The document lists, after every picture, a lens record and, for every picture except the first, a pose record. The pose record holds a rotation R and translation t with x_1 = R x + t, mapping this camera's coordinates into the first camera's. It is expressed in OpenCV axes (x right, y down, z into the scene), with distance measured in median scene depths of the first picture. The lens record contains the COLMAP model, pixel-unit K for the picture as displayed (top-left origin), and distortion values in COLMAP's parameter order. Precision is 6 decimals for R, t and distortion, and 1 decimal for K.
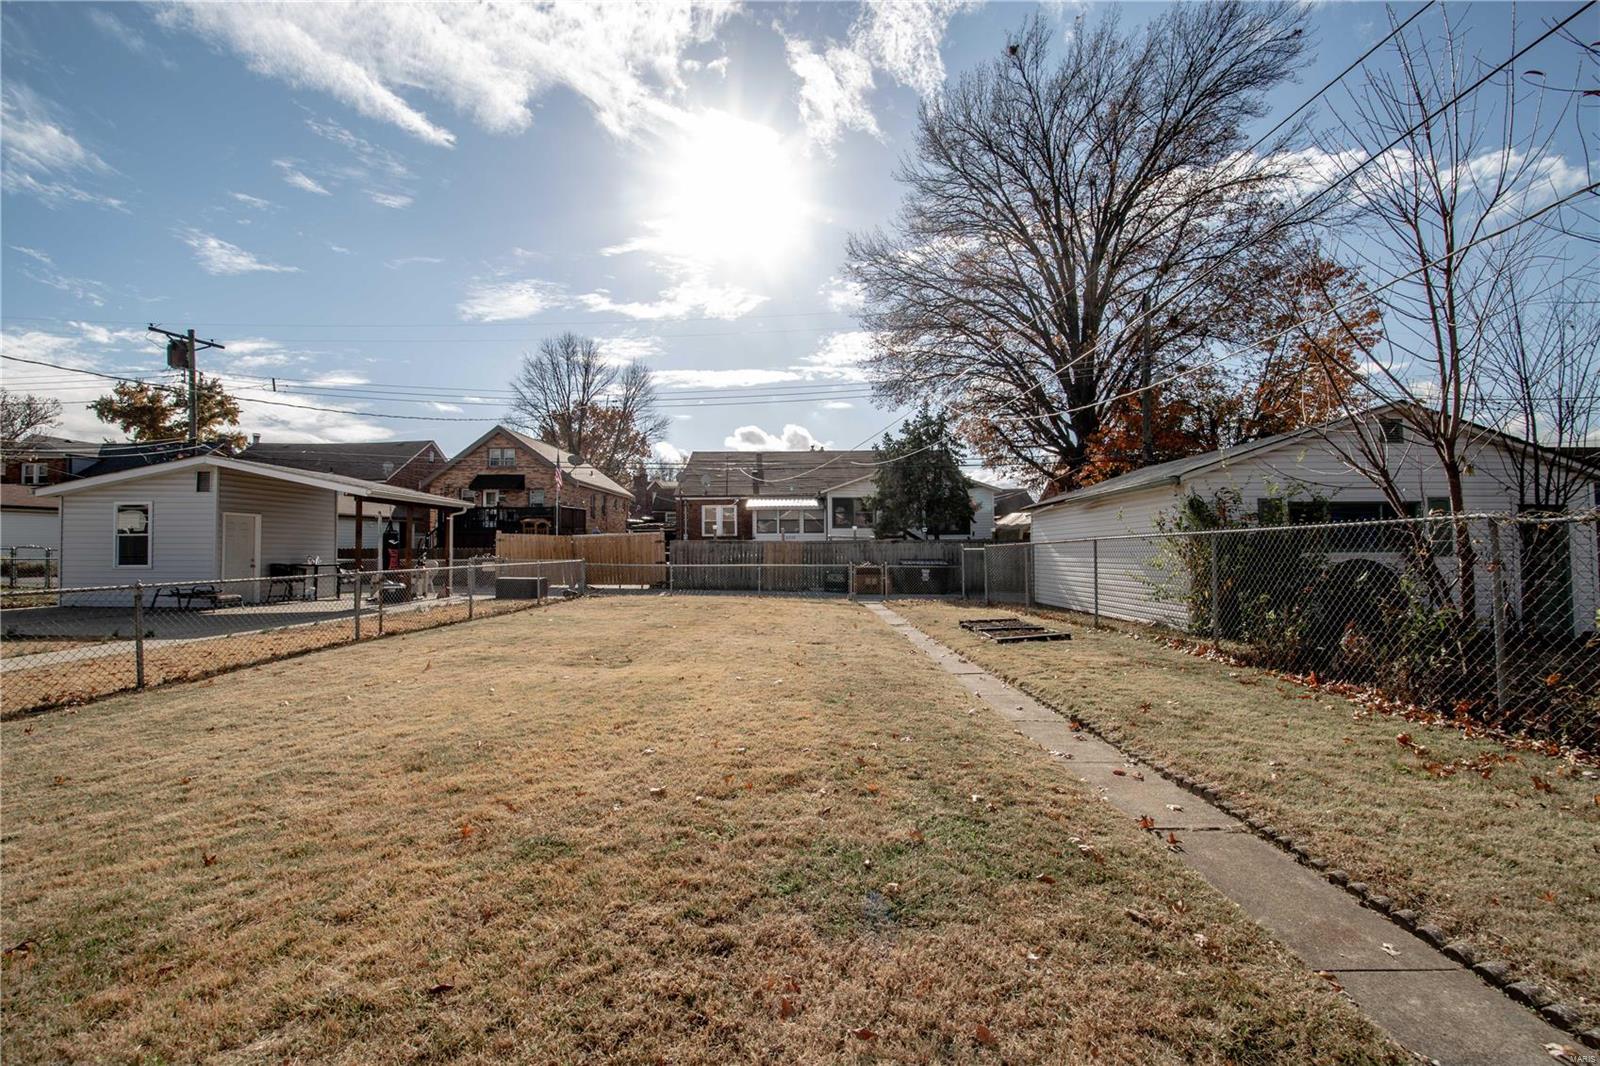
lens RADIAL K [[658.6, 0, 801.6], [0, 658.6, 529.1], [0, 0, 1]] dist [-0.000521, -0.006124]
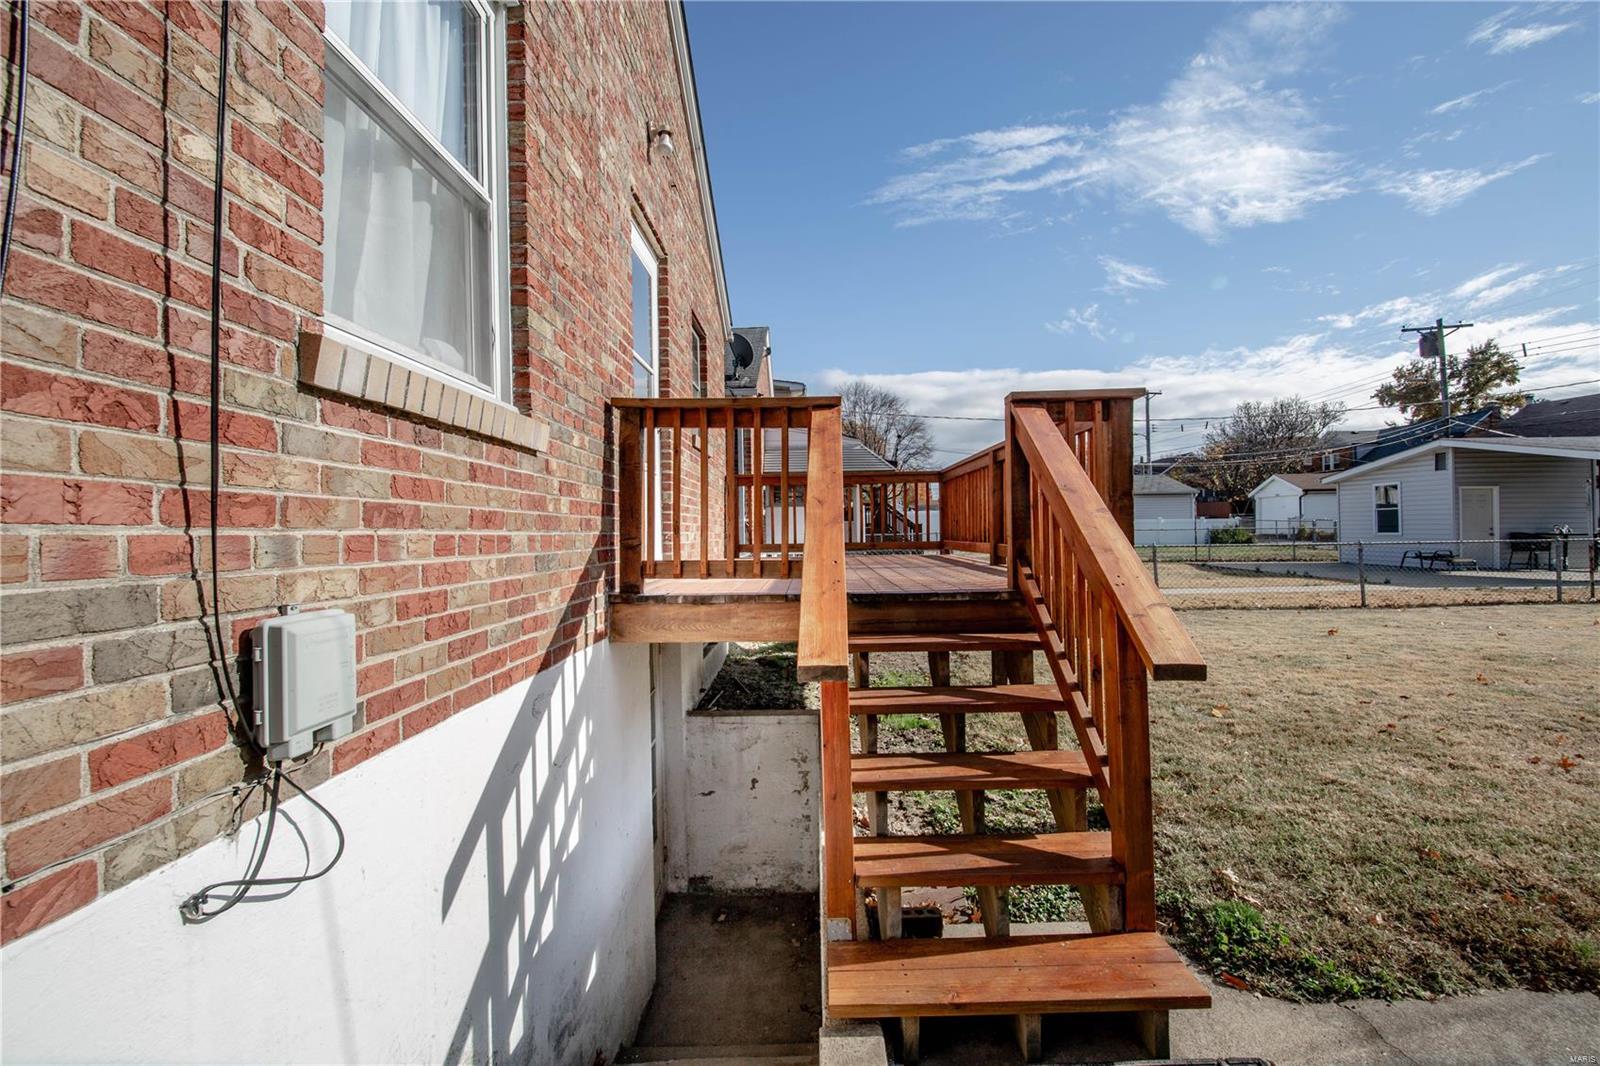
lens RADIAL K [[658.6, 0, 801.6], [0, 658.6, 529.1], [0, 0, 1]] dist [-0.000521, -0.006124]
pose [[0.015470, -0.000865, -0.999880, 0.140783], [0.045732, 0.998954, -0.000156, -0.002645], [0.998834, -0.045725, 0.015494, -0.095912]]
